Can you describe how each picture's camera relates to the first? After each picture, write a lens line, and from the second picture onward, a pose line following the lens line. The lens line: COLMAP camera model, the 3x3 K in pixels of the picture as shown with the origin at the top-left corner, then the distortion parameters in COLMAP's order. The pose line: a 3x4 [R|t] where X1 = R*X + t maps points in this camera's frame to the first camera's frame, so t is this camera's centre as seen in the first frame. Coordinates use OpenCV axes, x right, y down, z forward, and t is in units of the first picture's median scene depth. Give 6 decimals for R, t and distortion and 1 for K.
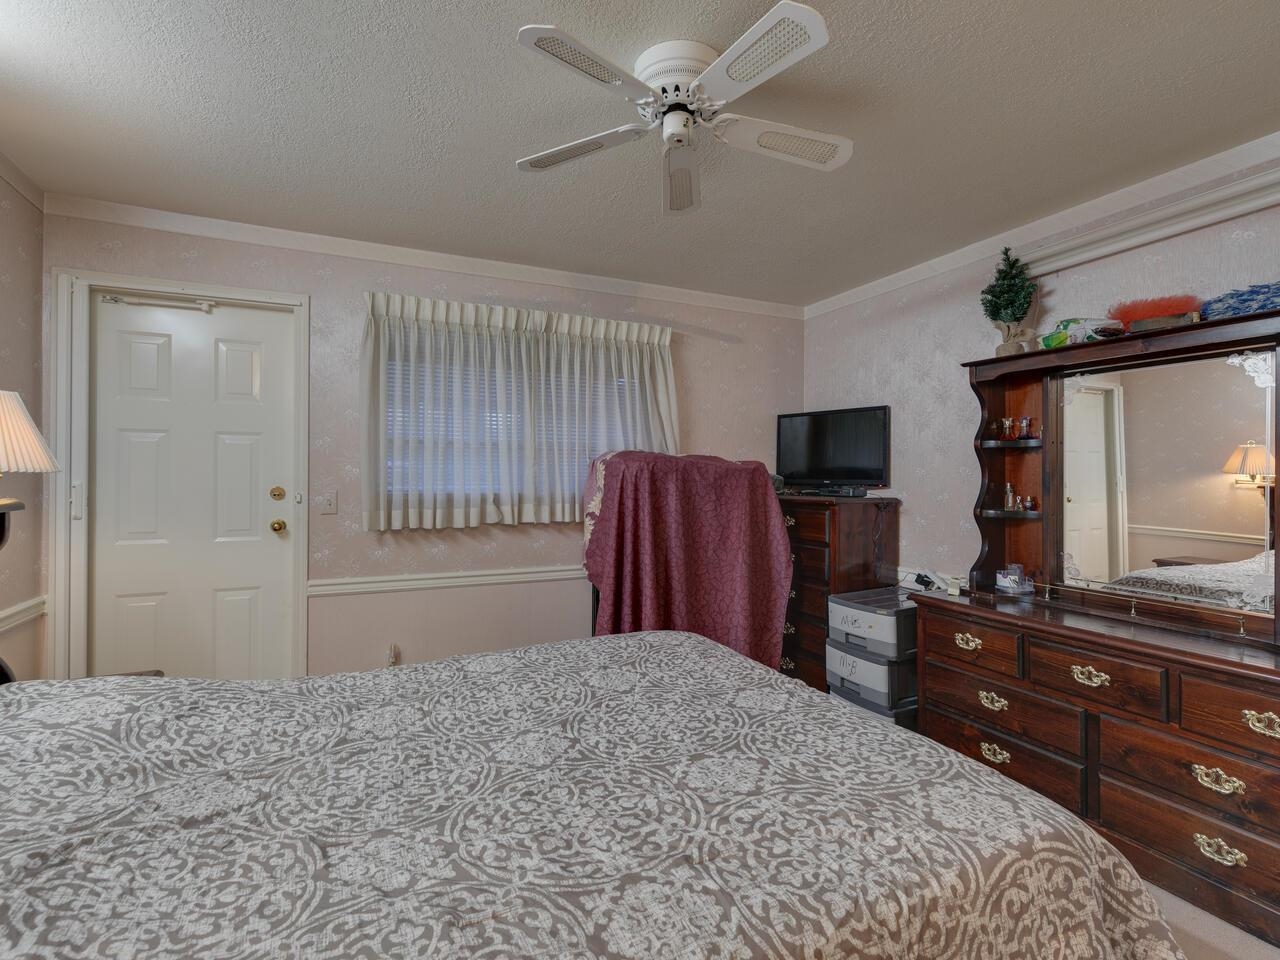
lens RADIAL K [[619.7, 0, 638.1], [0, 619.7, 474.6], [0, 0, 1]] dist [0.000495, -0.000142]
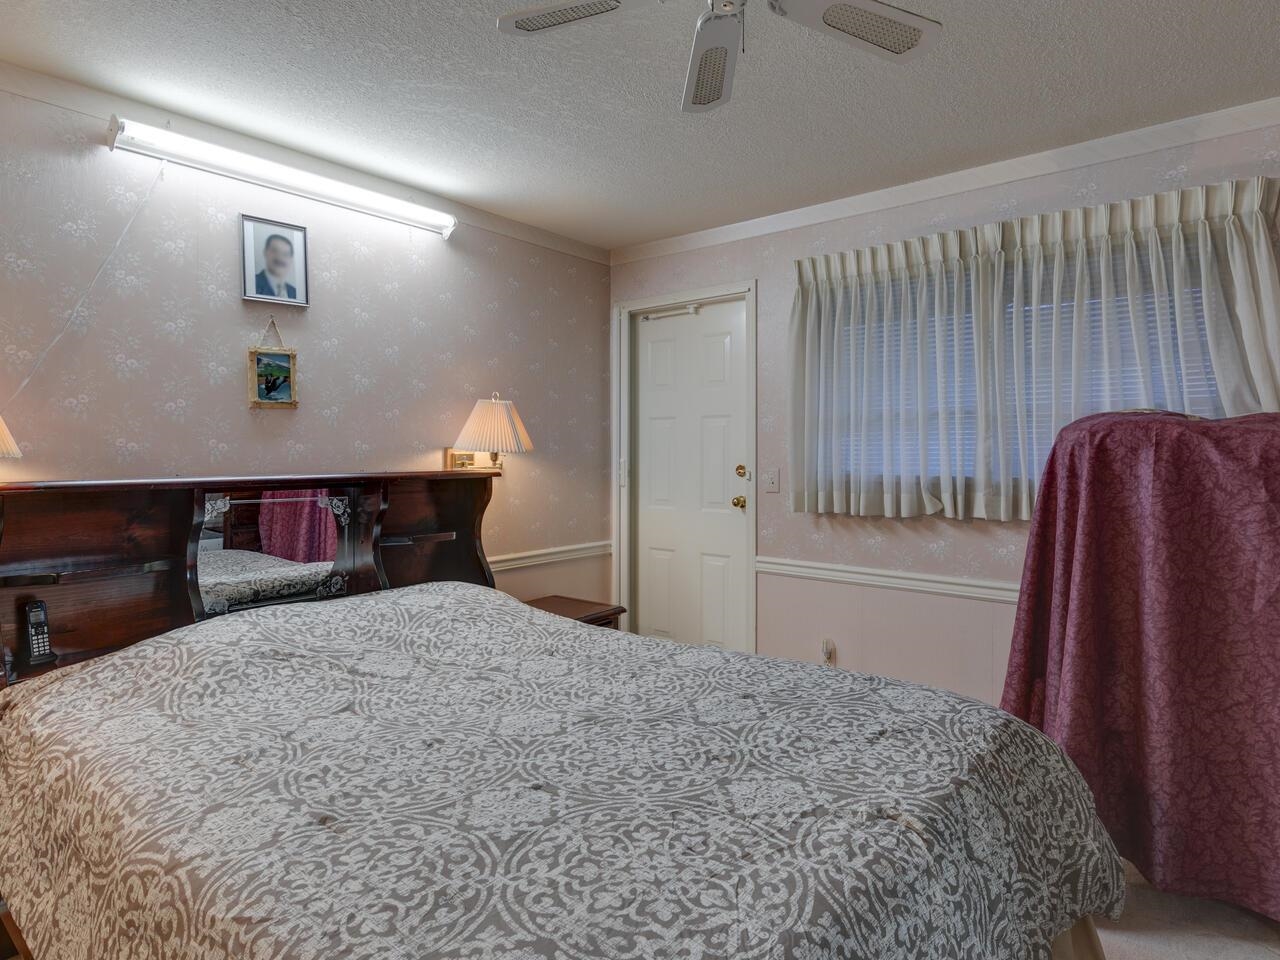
lens RADIAL K [[720.7, 0, 645.7], [0, 720.7, 454.5], [0, 0, 1]] dist [0.005791, 0.000339]
pose [[0.442615, -0.001372, -0.896710, 0.707841], [0.004259, 0.999991, 0.000573, 0.000548], [0.896701, -0.004072, 0.442617, 0.467933]]
